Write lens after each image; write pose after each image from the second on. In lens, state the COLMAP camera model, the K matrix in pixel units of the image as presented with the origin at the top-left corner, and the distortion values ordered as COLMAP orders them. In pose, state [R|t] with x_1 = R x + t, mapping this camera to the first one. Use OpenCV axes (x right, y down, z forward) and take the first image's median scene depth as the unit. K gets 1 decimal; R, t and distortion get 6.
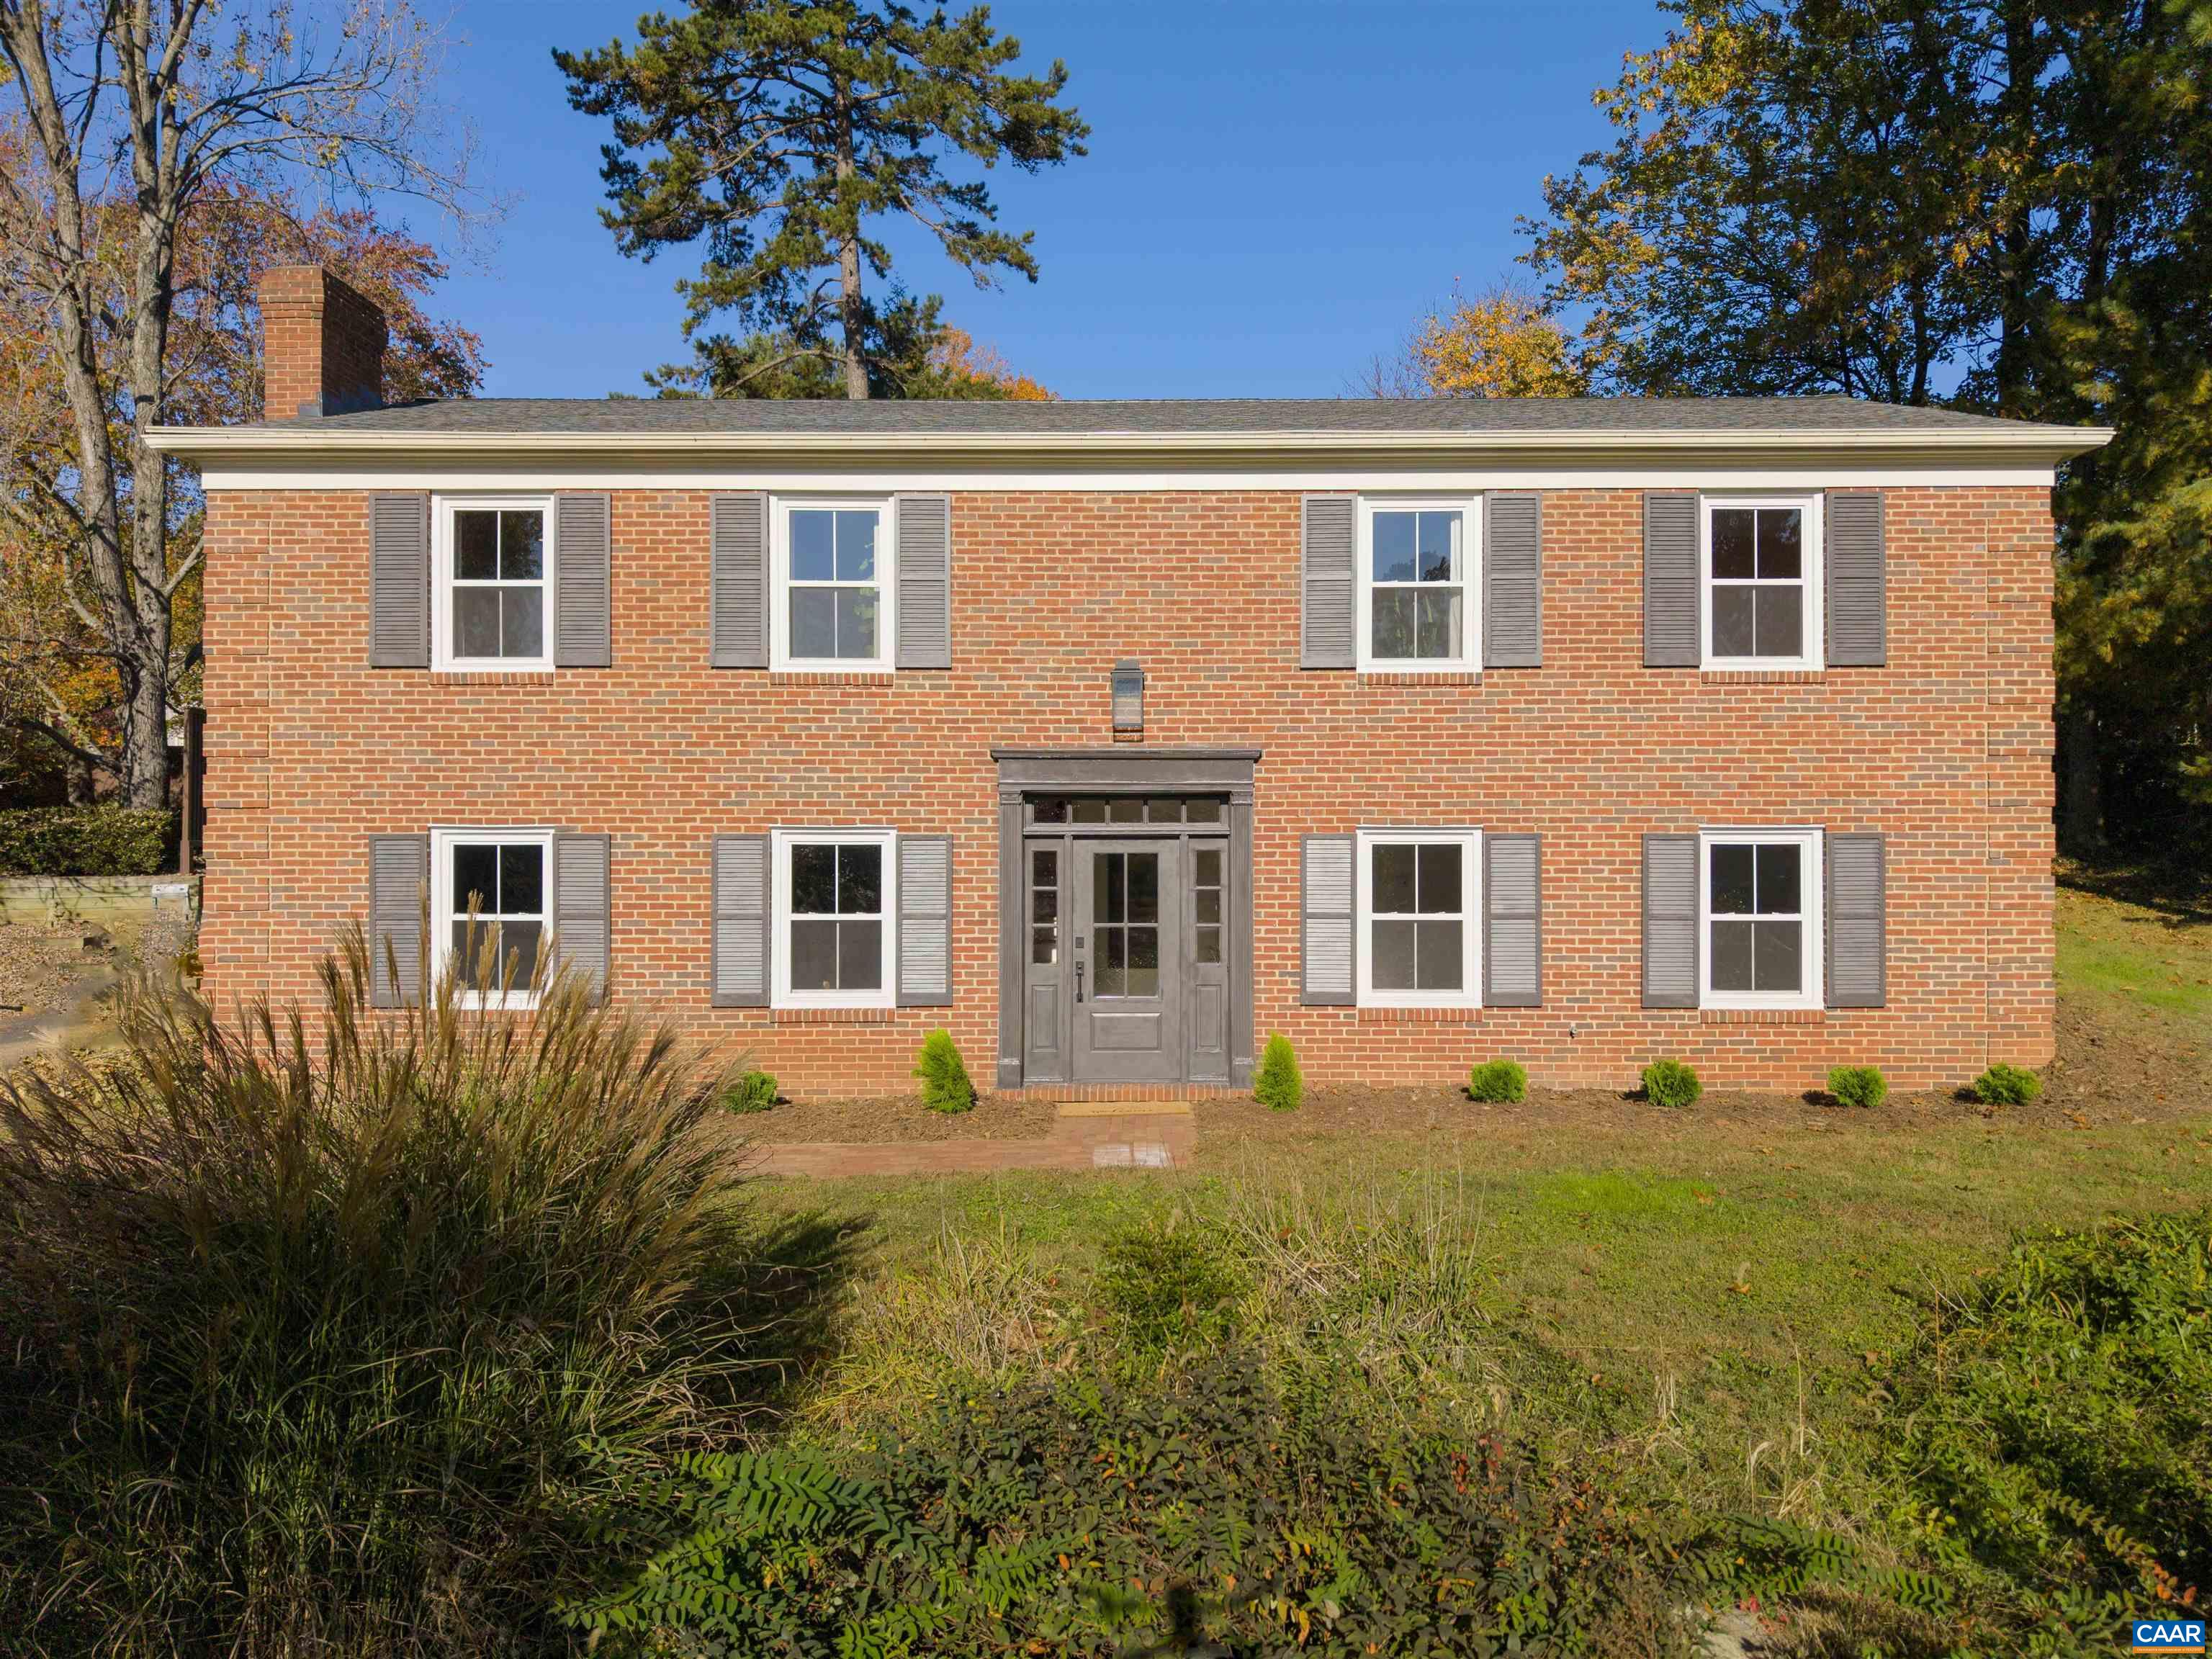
lens RADIAL K [[1649.3, 0, 1106.0], [0, 1649.3, 829.5], [0, 0, 1]] dist [-0.007511, 0.010969]
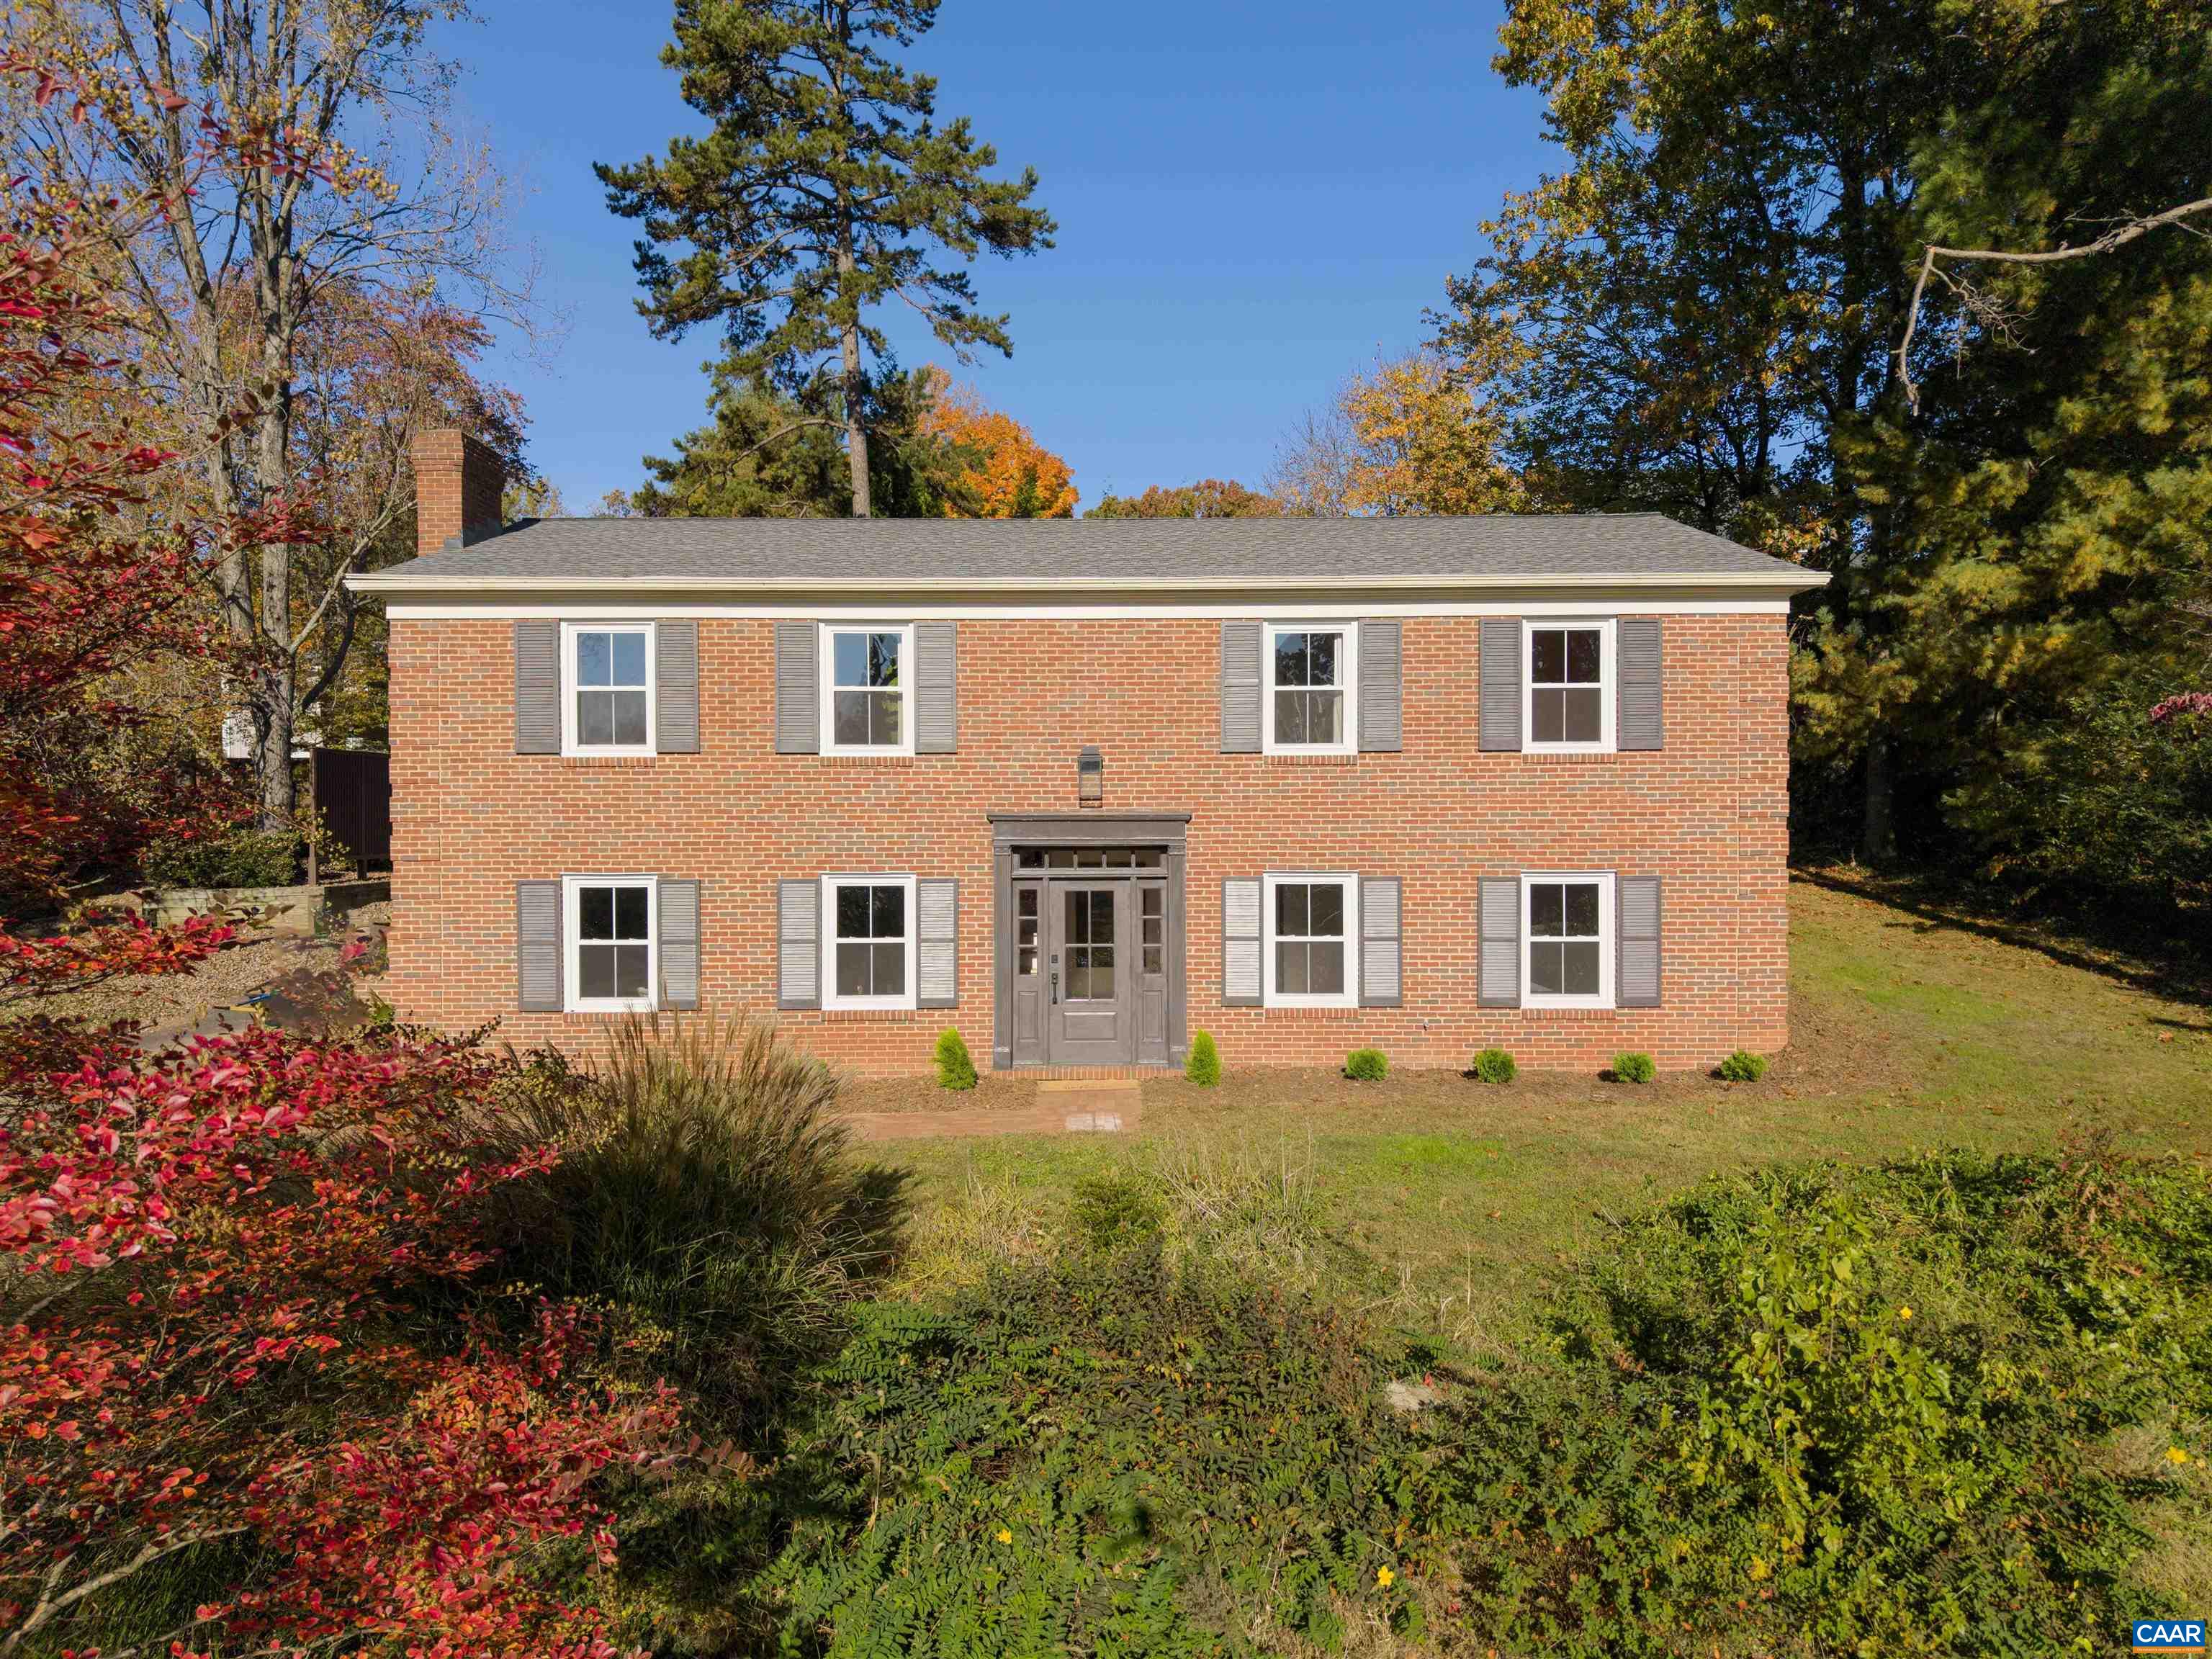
lens RADIAL K [[1542.9, 0, 1077.0], [0, 1542.9, 825.0], [0, 0, 1]] dist [0.008428, -0.002209]
pose [[0.999989, -0.003795, 0.002731, -0.001024], [0.003748, 0.999849, 0.016975, -0.060036], [-0.002795, -0.016964, 0.999852, -0.236346]]
